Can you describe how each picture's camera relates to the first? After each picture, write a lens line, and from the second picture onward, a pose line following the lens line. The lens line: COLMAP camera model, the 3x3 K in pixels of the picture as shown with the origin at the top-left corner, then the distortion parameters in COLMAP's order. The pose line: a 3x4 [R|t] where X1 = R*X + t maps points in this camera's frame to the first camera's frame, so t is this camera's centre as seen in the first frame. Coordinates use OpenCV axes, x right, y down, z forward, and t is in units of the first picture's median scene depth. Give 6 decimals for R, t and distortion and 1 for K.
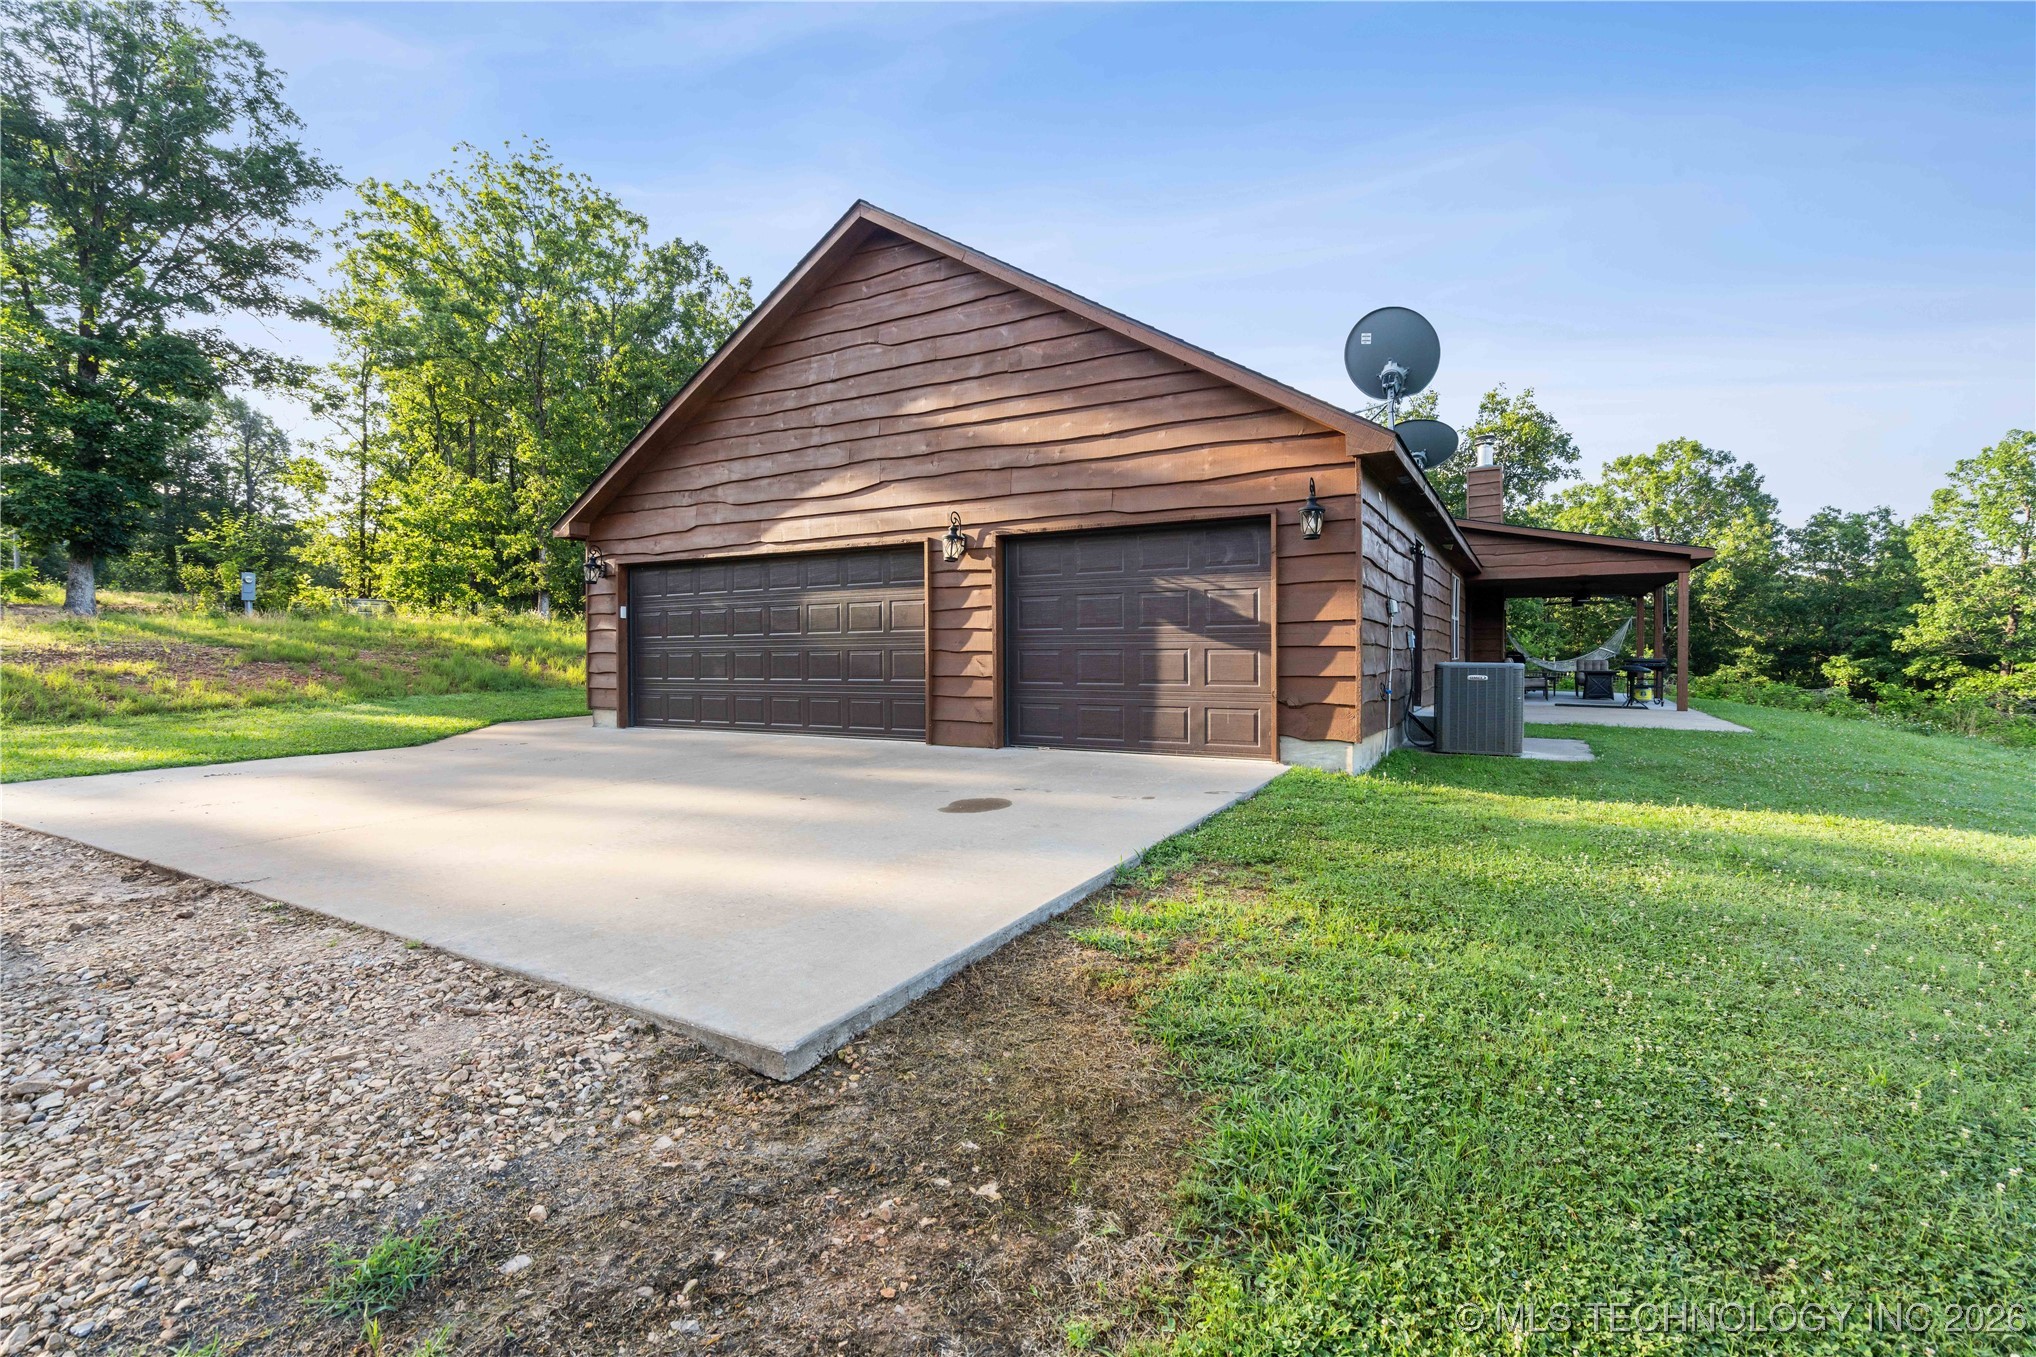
lens RADIAL K [[934.7, 0, 1018.0], [0, 934.7, 678.5], [0, 0, 1]] dist [0.000463, -0.000653]
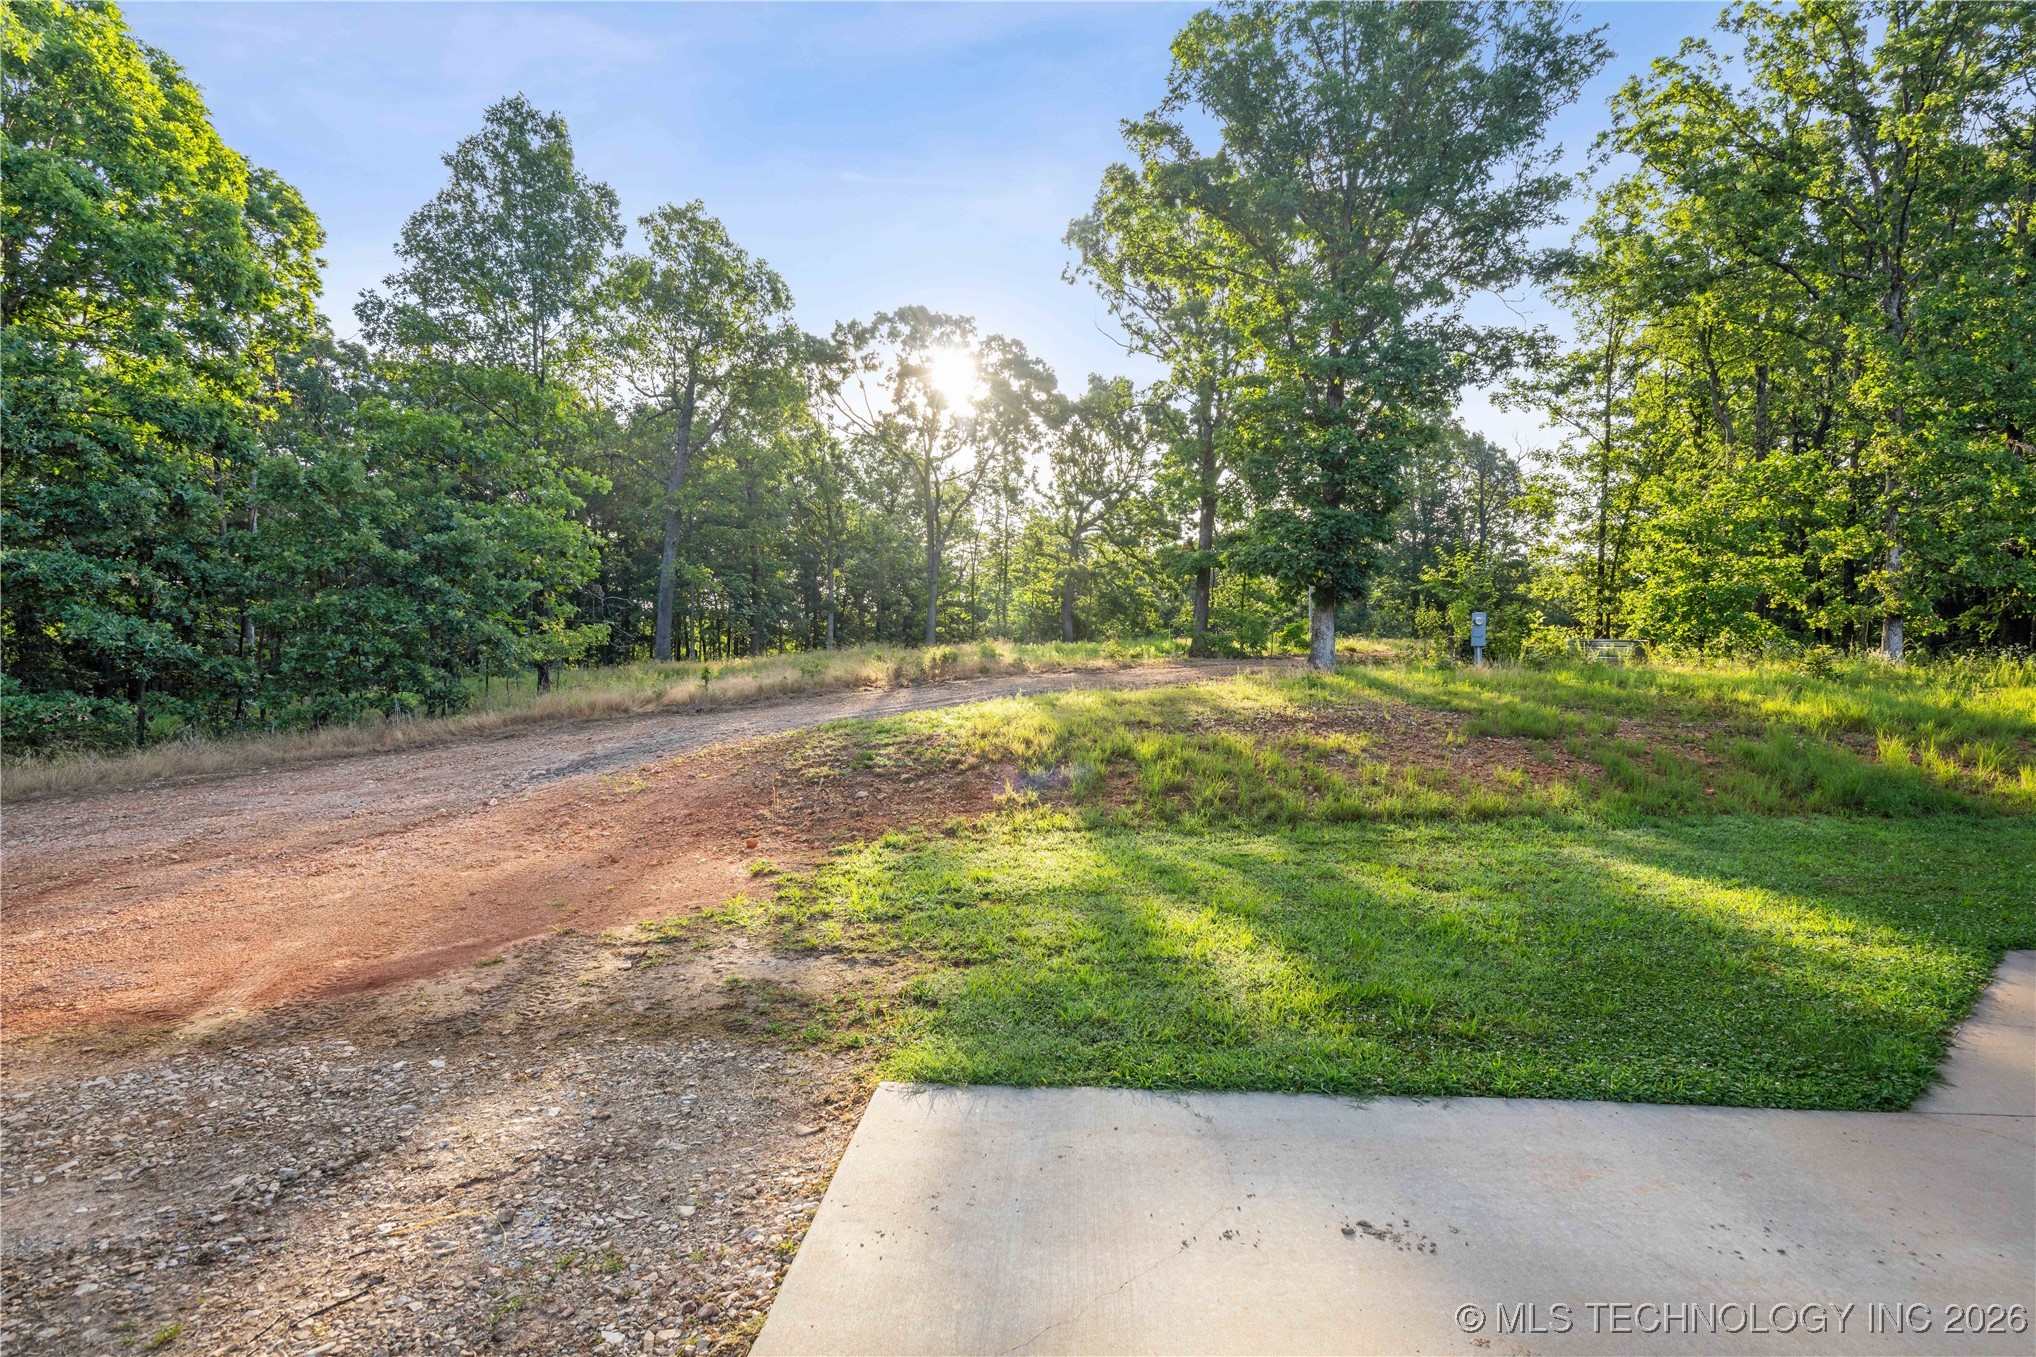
lens RADIAL K [[1086.7, 0, 1018.0], [0, 1086.7, 678.5], [0, 0, 1]] dist [0.000152, 0.000323]
pose [[0.463828, -0.000427, -0.885925, -0.154324], [-0.038104, 0.999065, -0.020431, -0.019141], [0.885105, 0.043233, 0.463378, 0.188441]]
